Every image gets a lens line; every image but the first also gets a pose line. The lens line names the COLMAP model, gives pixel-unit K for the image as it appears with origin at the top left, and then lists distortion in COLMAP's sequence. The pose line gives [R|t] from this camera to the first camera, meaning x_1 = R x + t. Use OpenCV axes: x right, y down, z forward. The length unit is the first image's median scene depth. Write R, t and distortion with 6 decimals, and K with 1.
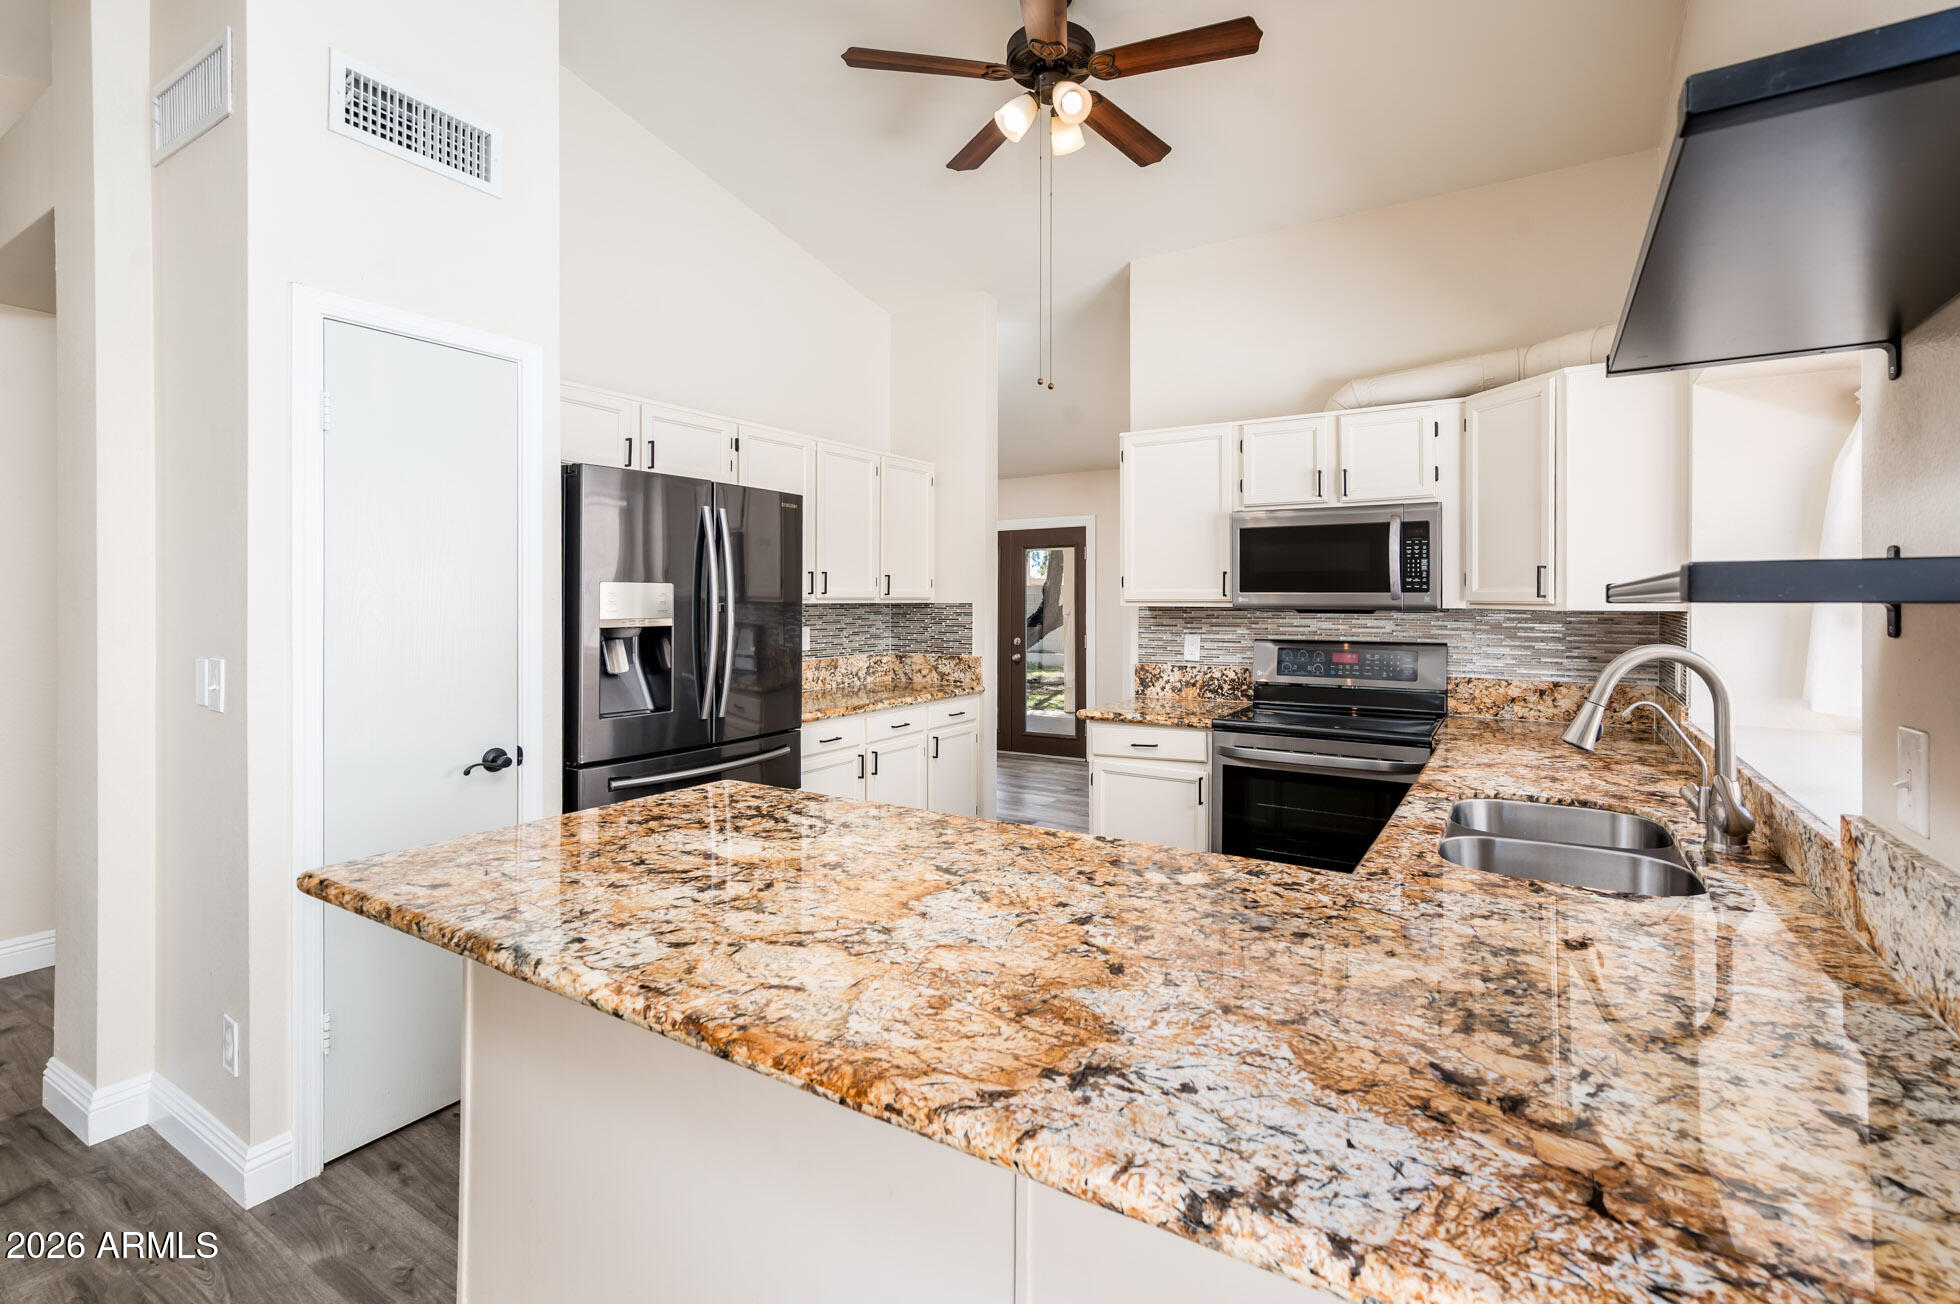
lens RADIAL K [[862.1, 0, 1038.4], [0, 862.1, 604.2], [0, 0, 1]] dist [-0.001819, 0.000419]
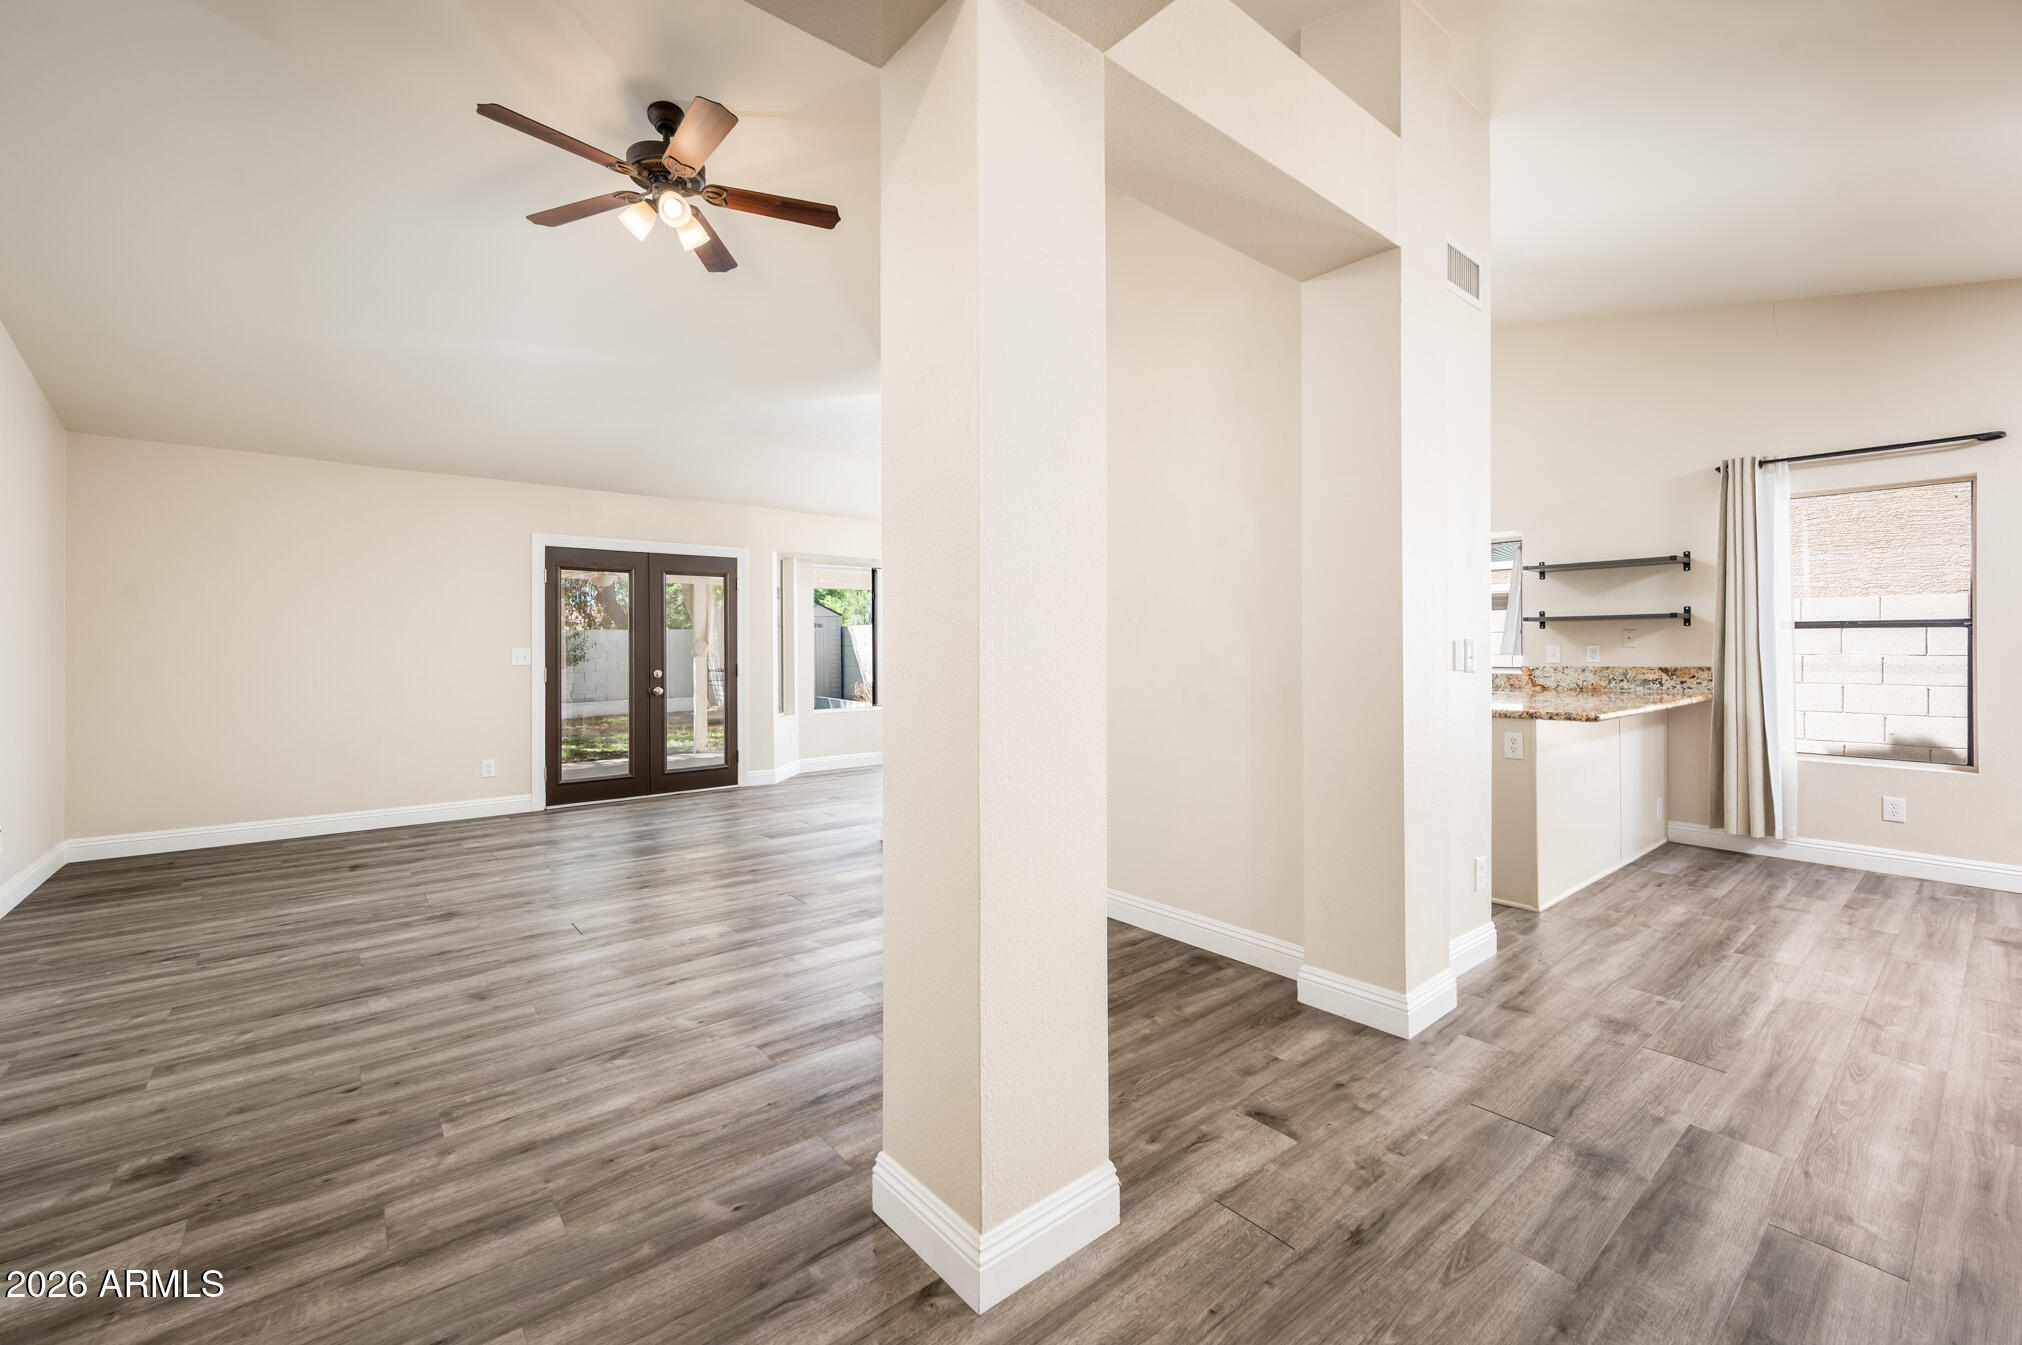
lens RADIAL K [[832.2, 0, 1009.6], [0, 832.2, 651.6], [0, 0, 1]] dist [-0.001430, 0.003958]
pose [[0.351220, -0.007153, 0.936266, -1.580092], [0.009279, 0.999948, 0.004159, 0.041875], [-0.936247, 0.007227, 0.351268, 0.733591]]
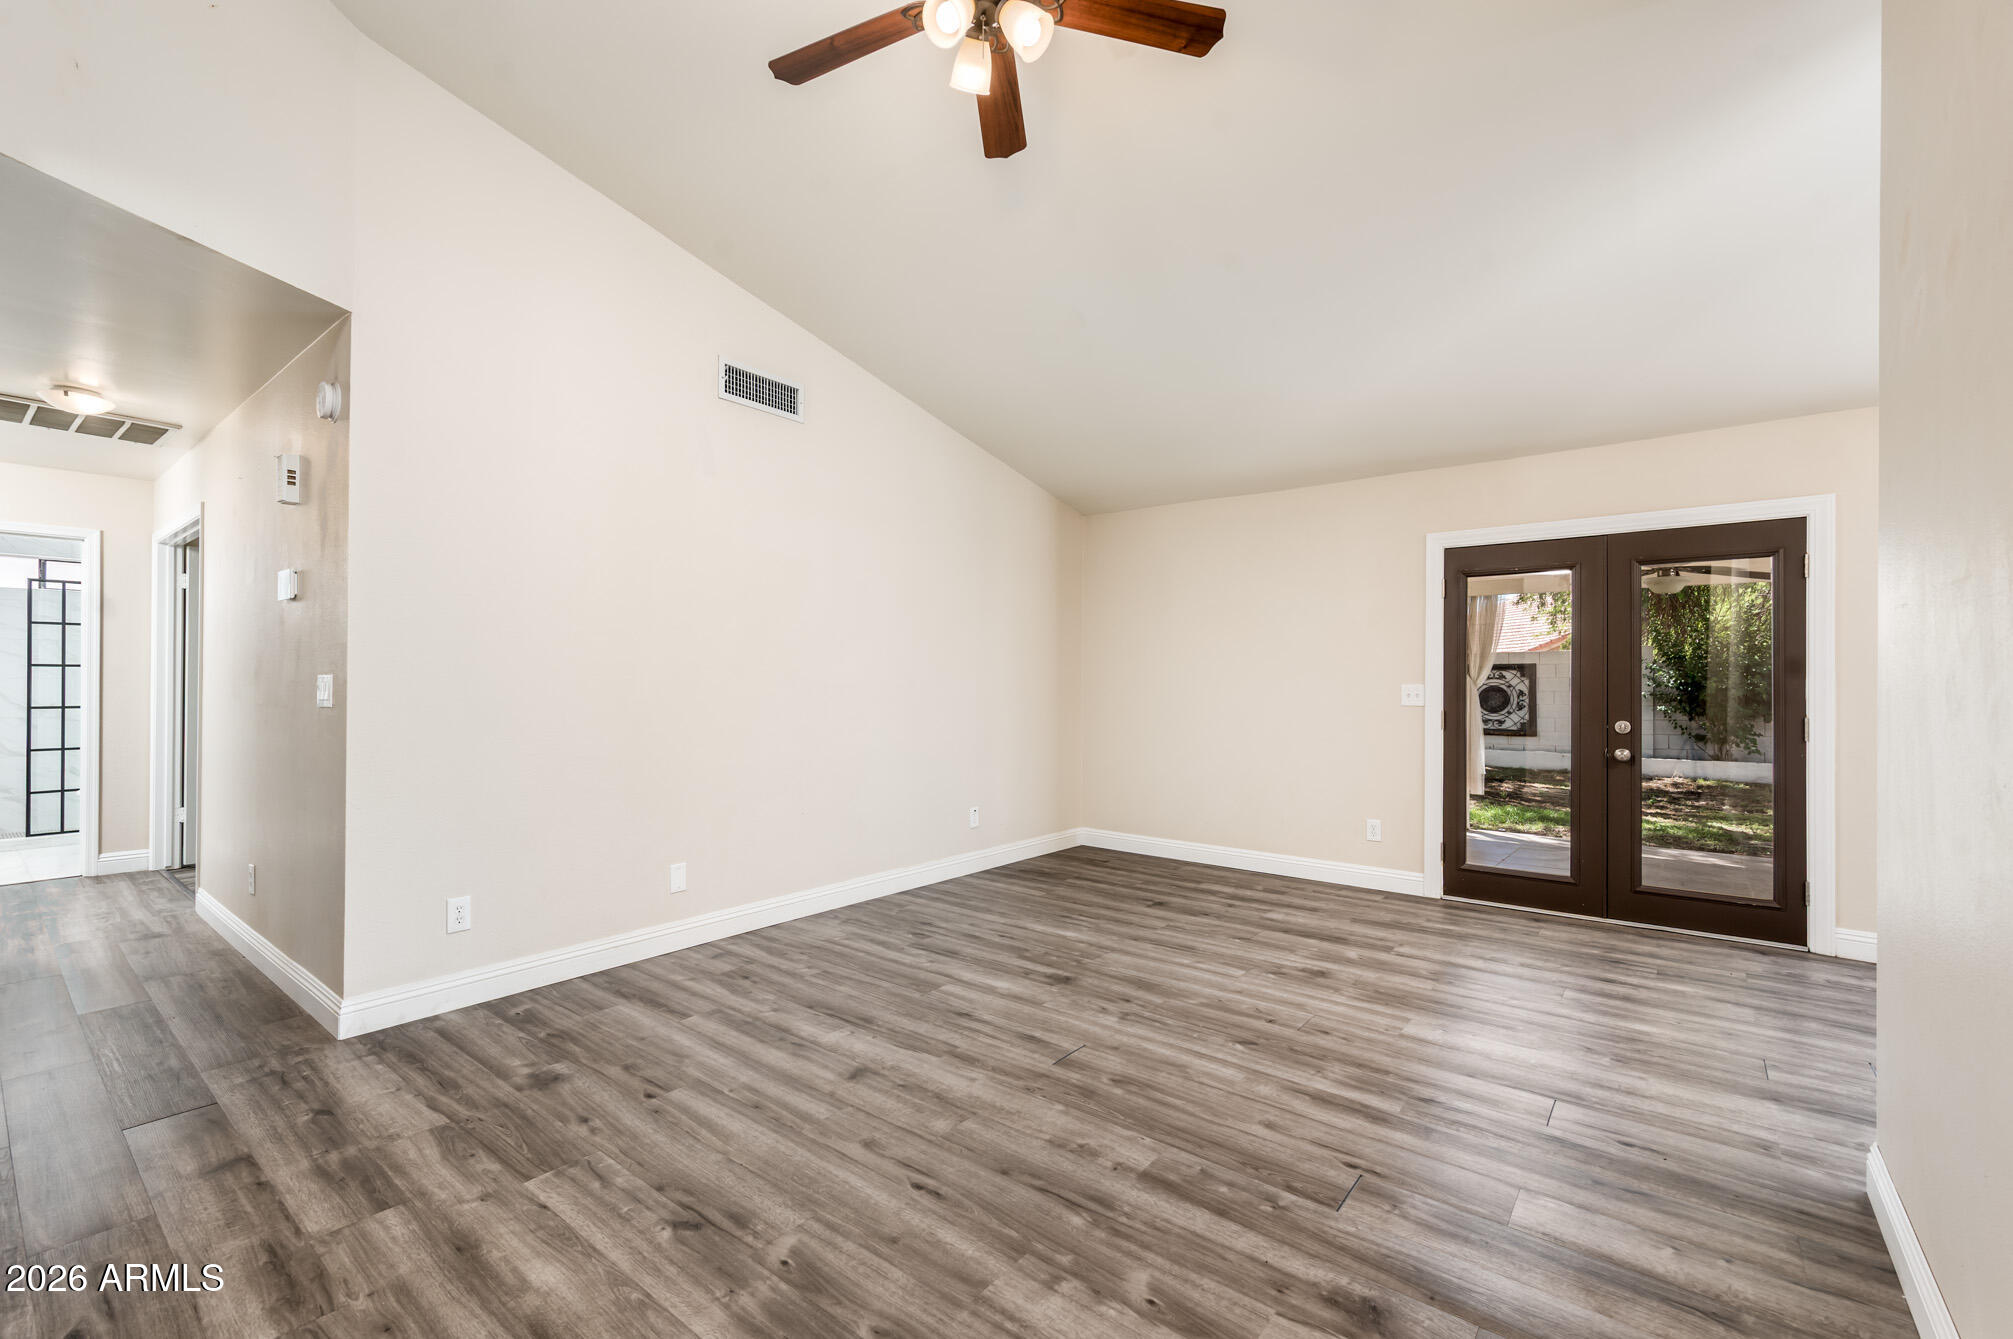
lens RADIAL K [[861.2, 0, 957.5], [0, 861.2, 675.6], [0, 0, 1]] dist [0.000799, 0.000250]
pose [[0.984789, 0.002559, -0.173736, -0.789516], [-0.004845, 0.999907, -0.012737, 0.039114], [0.173687, 0.013385, 0.984710, 0.777202]]
